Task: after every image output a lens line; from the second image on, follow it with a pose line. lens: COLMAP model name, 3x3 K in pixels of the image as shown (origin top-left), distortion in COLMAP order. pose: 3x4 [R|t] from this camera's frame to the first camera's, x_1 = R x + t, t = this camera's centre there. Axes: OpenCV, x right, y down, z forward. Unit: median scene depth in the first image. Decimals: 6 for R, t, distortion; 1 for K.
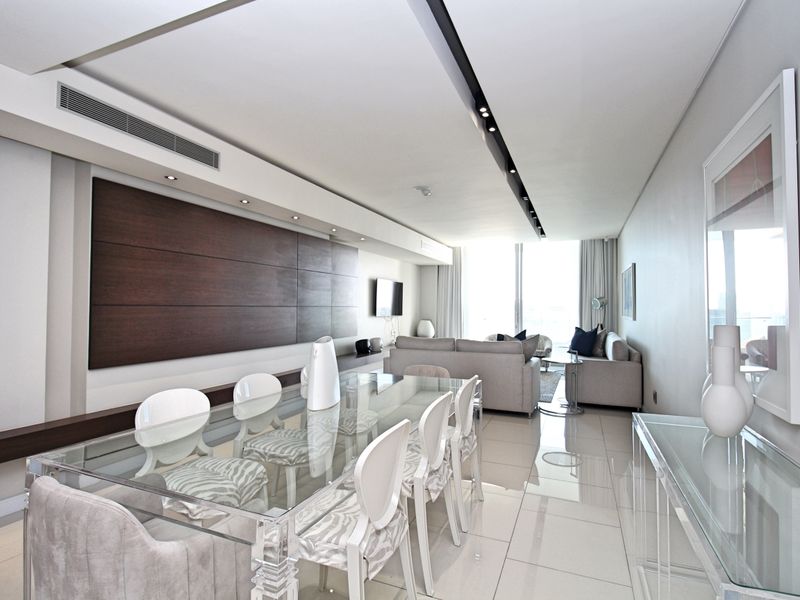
lens RADIAL K [[419.9, 0, 399.8], [0, 419.9, 302.7], [0, 0, 1]] dist [0.001517, -0.001635]
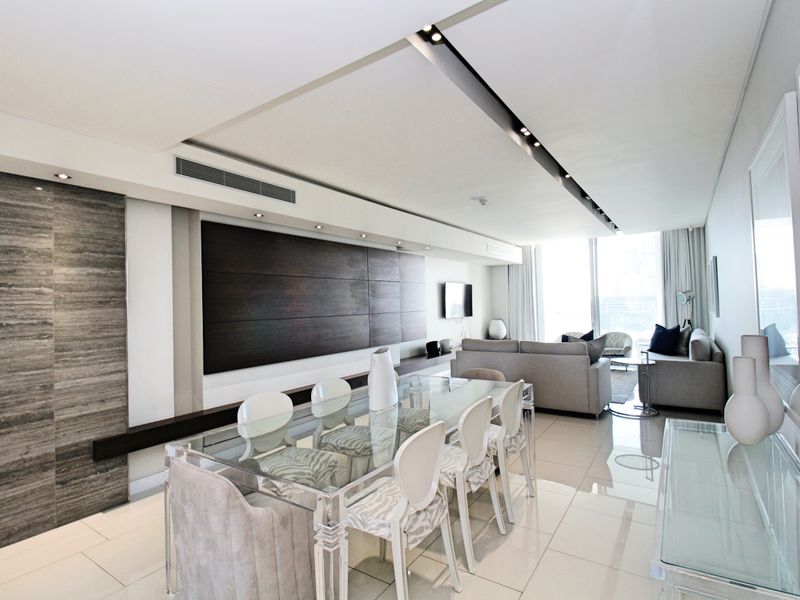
lens RADIAL K [[415.7, 0, 397.7], [0, 415.7, 300.5], [0, 0, 1]] dist [0.012122, -0.000229]
pose [[0.979959, -0.036648, -0.195799, 0.065798], [0.036959, 0.999315, -0.002065, -0.031688], [0.195741, -0.005213, 0.980642, -0.088051]]
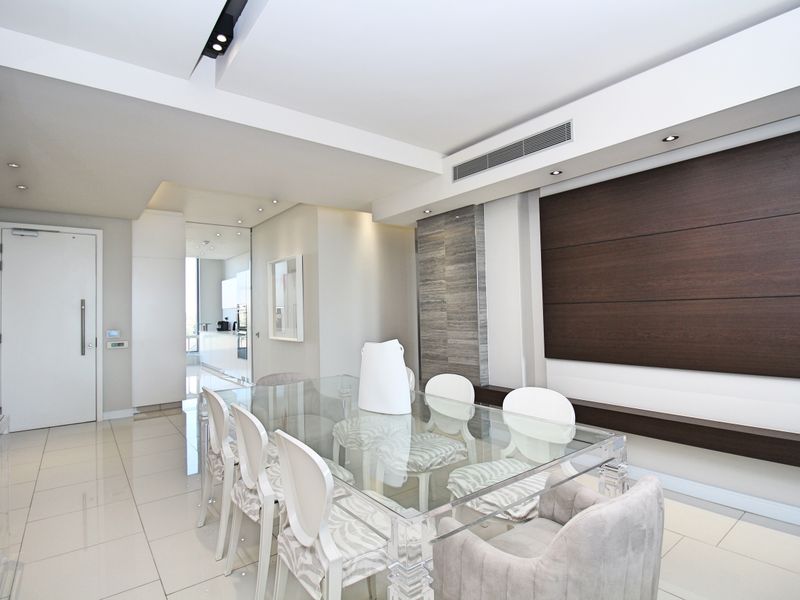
lens RADIAL K [[419.9, 0, 399.8], [0, 419.9, 302.7], [0, 0, 1]] dist [0.001517, -0.001635]
pose [[-0.489850, -0.009108, -0.871759, 0.439462], [0.031446, 0.999110, -0.028109, 0.018954], [0.871240, -0.041182, -0.489127, 1.043545]]
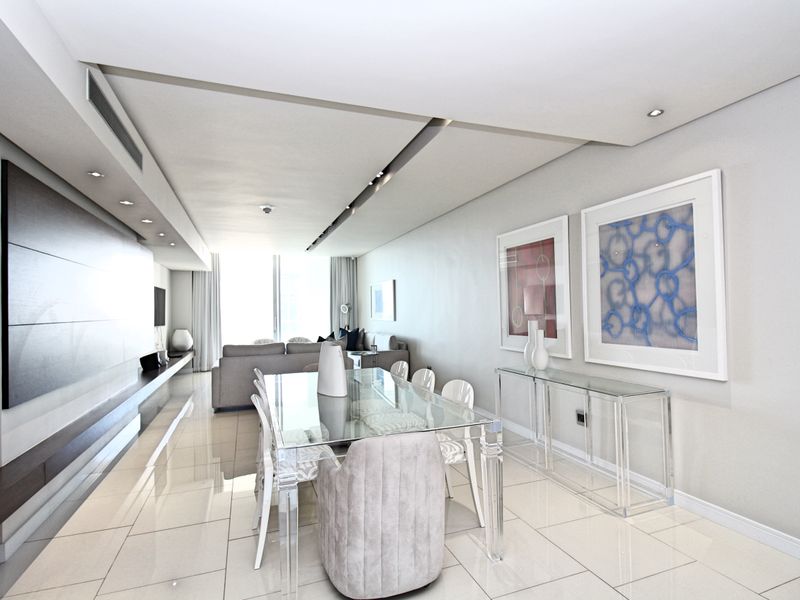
lens RADIAL K [[419.9, 0, 399.8], [0, 419.9, 302.7], [0, 0, 1]] dist [0.001517, -0.001635]
pose [[0.730310, -0.007714, 0.683072, -0.597132], [0.013129, 0.999910, -0.002745, -0.022044], [-0.682990, 0.010973, 0.730346, -0.046868]]
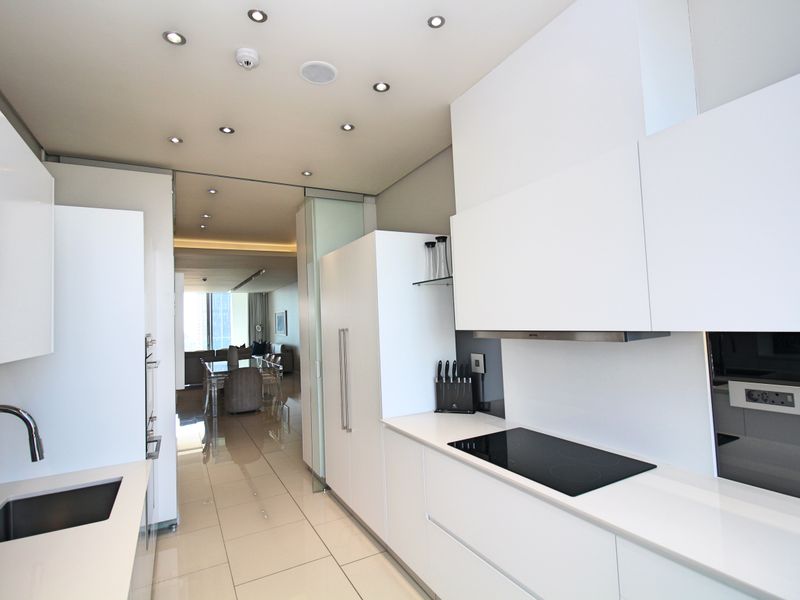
lens RADIAL K [[417.3, 0, 402.7], [0, 417.3, 304.2], [0, 0, 1]] dist [0.040064, -0.000298]
pose [[0.622557, 0.001534, 0.782573, -1.317542], [0.031040, 0.999163, -0.026651, -0.078163], [-0.781959, 0.040882, 0.621988, -1.460250]]
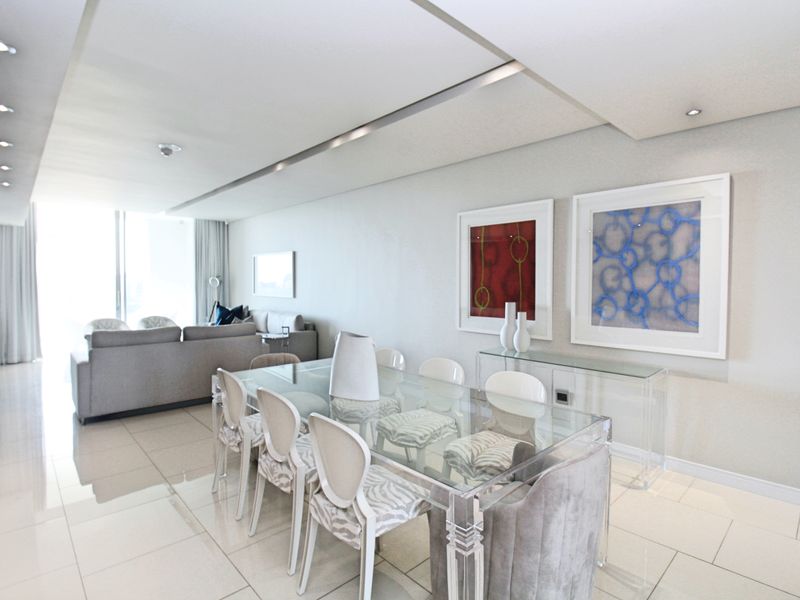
lens RADIAL K [[417.7, 0, 397.2], [0, 417.7, 295.9], [0, 0, 1]] dist [-0.013552, -0.000731]
pose [[0.402333, -0.033635, 0.914875, -0.700039], [-0.014920, 0.998951, 0.043287, -0.033053], [-0.915372, -0.031066, 0.401409, 0.355666]]
